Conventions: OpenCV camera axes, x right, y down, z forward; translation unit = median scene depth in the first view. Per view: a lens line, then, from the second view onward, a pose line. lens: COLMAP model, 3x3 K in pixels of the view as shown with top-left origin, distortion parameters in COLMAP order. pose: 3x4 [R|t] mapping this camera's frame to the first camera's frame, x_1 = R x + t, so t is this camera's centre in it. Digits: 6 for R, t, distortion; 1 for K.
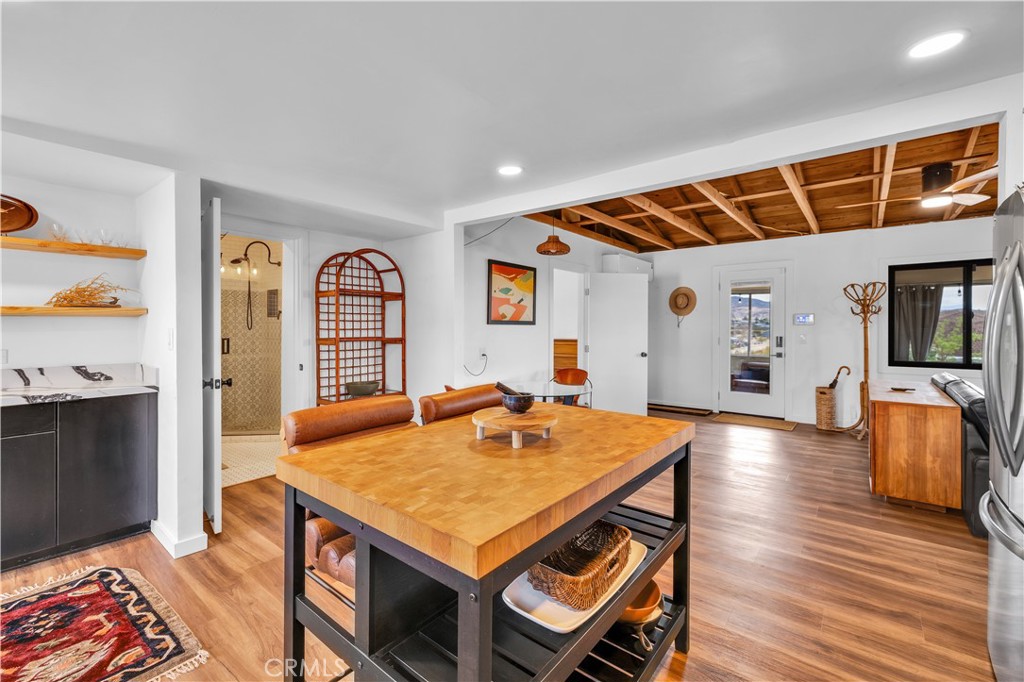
lens RADIAL K [[434.2, 0, 502.2], [0, 434.2, 328.3], [0, 0, 1]] dist [0.001933, 0.000176]
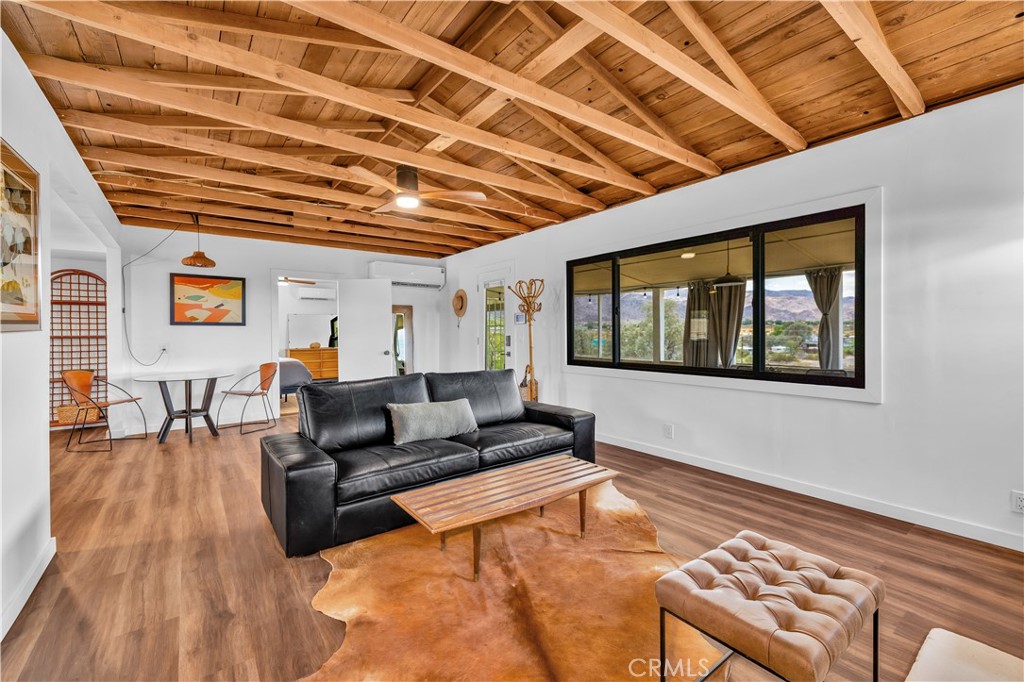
lens RADIAL K [[429.0, 0, 507.3], [0, 429.0, 336.2], [0, 0, 1]] dist [-0.000139, 0.000022]
pose [[0.972217, -0.002251, -0.234072, 1.813988], [0.004027, 0.999967, 0.007109, 0.026306], [0.234049, -0.007854, 0.972193, 0.043835]]
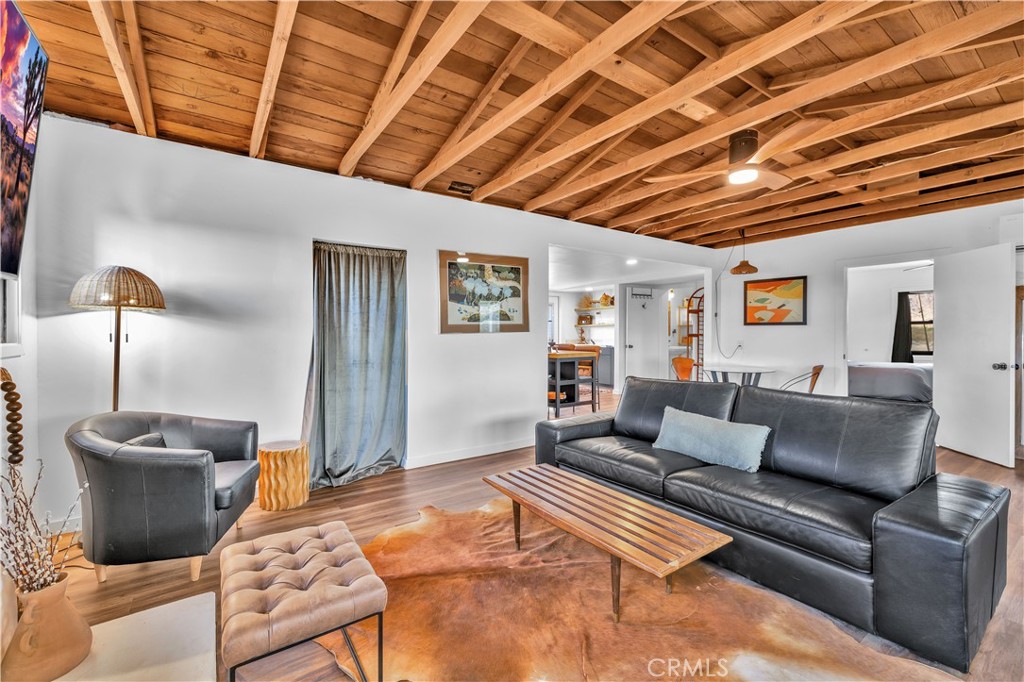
lens RADIAL K [[429.0, 0, 507.3], [0, 429.0, 336.2], [0, 0, 1]] dist [-0.000139, 0.000022]
pose [[-0.269421, 0.009870, -0.962972, 2.400864], [-0.002118, 0.999939, 0.010842, 0.019285], [0.963020, 0.004960, -0.269383, 0.939137]]
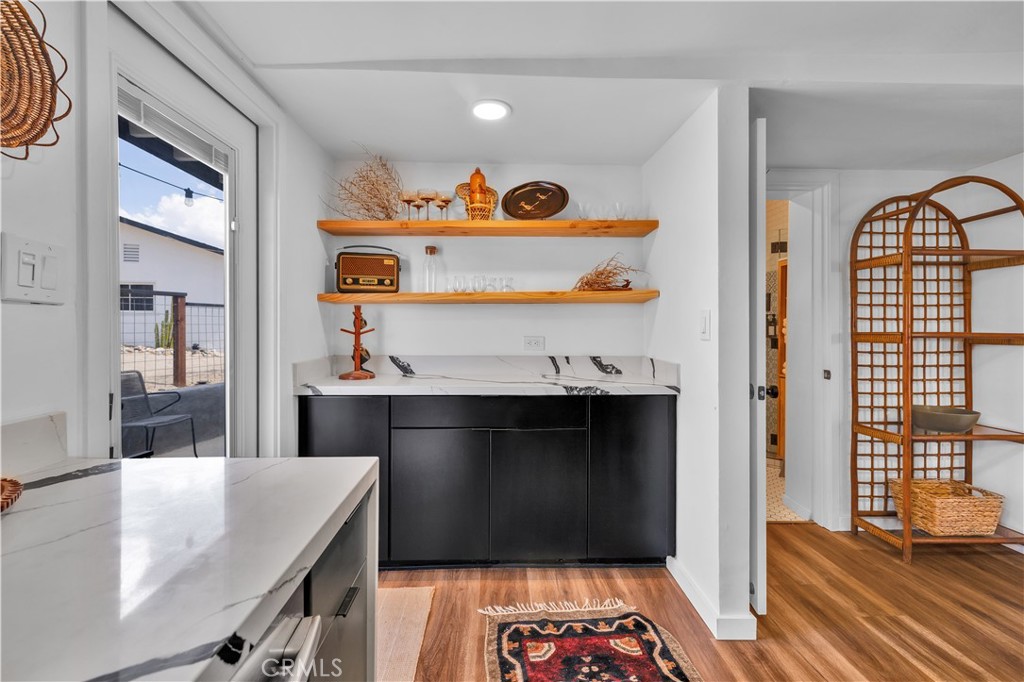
lens RADIAL K [[435.7, 0, 508.6], [0, 435.7, 330.7], [0, 0, 1]] dist [0.000702, 0.000149]
pose [[0.653016, 0.003978, -0.757334, -0.376295], [-0.004018, 0.999990, 0.001788, 0.030170], [0.757333, 0.001875, 0.653026, 0.245544]]
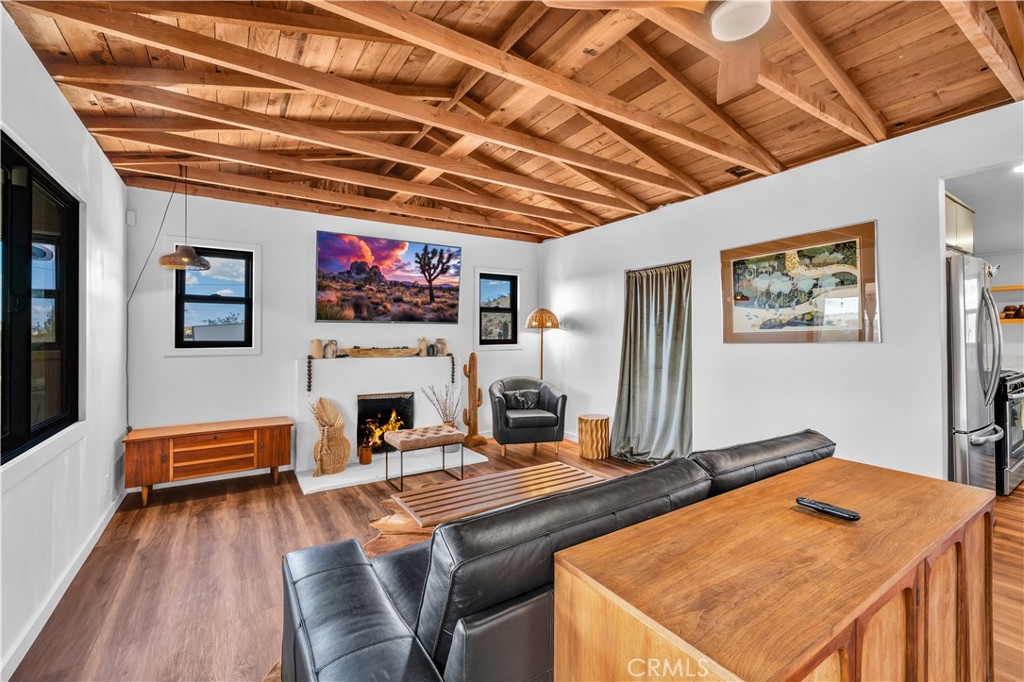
lens RADIAL K [[435.7, 0, 508.6], [0, 435.7, 330.7], [0, 0, 1]] dist [0.000702, 0.000149]
pose [[-0.953495, 0.008396, 0.301293, 1.336626], [0.006291, 0.999949, -0.007956, -0.003598], [-0.301345, -0.005691, -0.953498, 1.753816]]
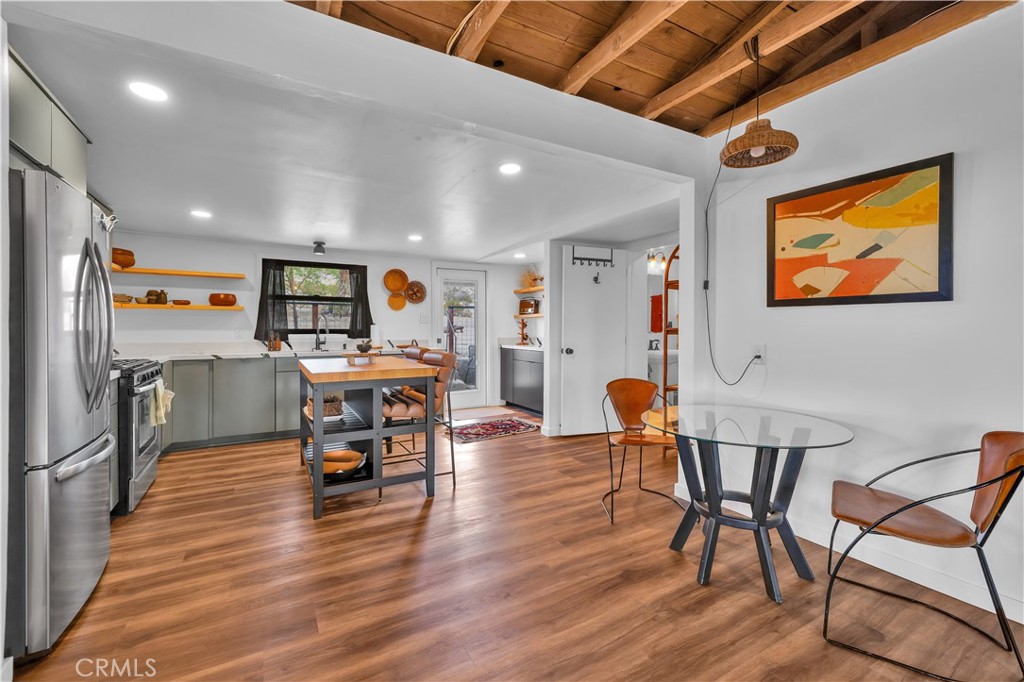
lens RADIAL K [[435.7, 0, 508.6], [0, 435.7, 330.7], [0, 0, 1]] dist [0.000702, 0.000149]
pose [[-0.360320, 0.005130, -0.932815, 1.004202], [-0.003435, 0.999971, 0.006826, 0.030771], [0.932823, 0.005664, -0.360292, 1.337638]]
